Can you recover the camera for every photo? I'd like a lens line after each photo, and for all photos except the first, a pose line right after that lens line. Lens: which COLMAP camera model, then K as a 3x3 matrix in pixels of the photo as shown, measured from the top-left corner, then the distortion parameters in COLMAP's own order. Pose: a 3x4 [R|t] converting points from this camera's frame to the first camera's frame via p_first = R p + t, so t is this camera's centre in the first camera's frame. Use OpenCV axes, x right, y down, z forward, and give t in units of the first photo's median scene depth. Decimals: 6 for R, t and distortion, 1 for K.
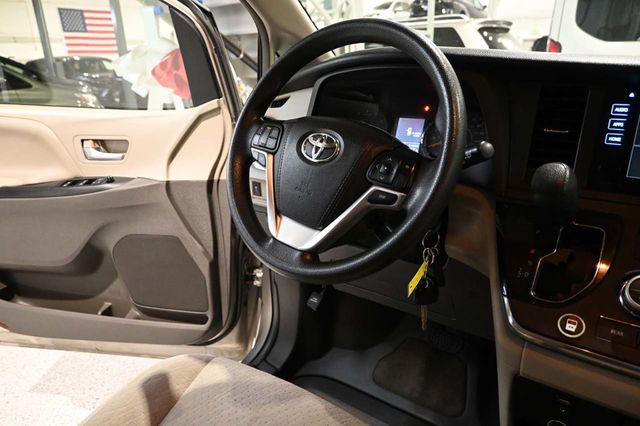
lens RADIAL K [[437.7, 0, 320.0], [0, 437.7, 213.0], [0, 0, 1]] dist [0.001245, -0.001758]
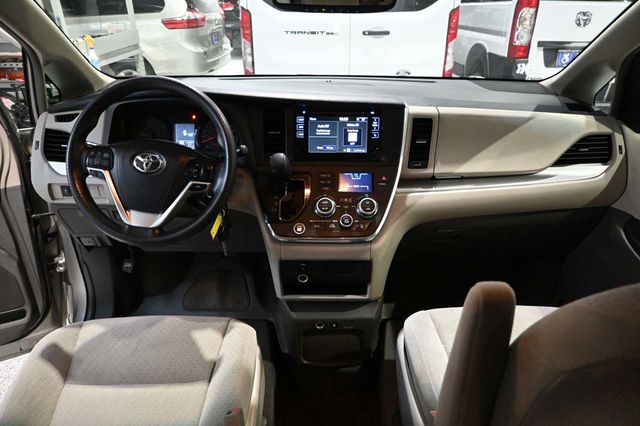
lens RADIAL K [[437.7, 0, 320.0], [0, 437.7, 213.0], [0, 0, 1]] dist [0.001245, -0.001758]
pose [[0.806801, -0.240293, 0.539751, -0.381980], [0.170915, 0.969421, 0.176100, -0.139530], [-0.565561, -0.049826, 0.823200, -0.645741]]
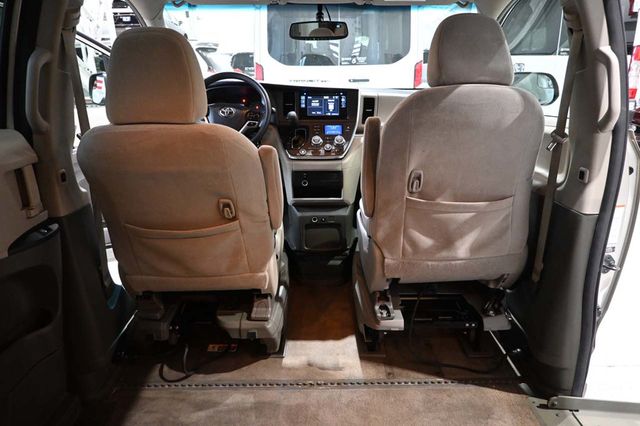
lens RADIAL K [[437.7, 0, 320.0], [0, 437.7, 213.0], [0, 0, 1]] dist [0.001245, -0.001758]
pose [[0.802808, -0.171707, 0.570978, -1.340614], [0.180633, 0.982673, 0.041540, 0.536402], [-0.568217, 0.069789, 0.819914, -1.856733]]
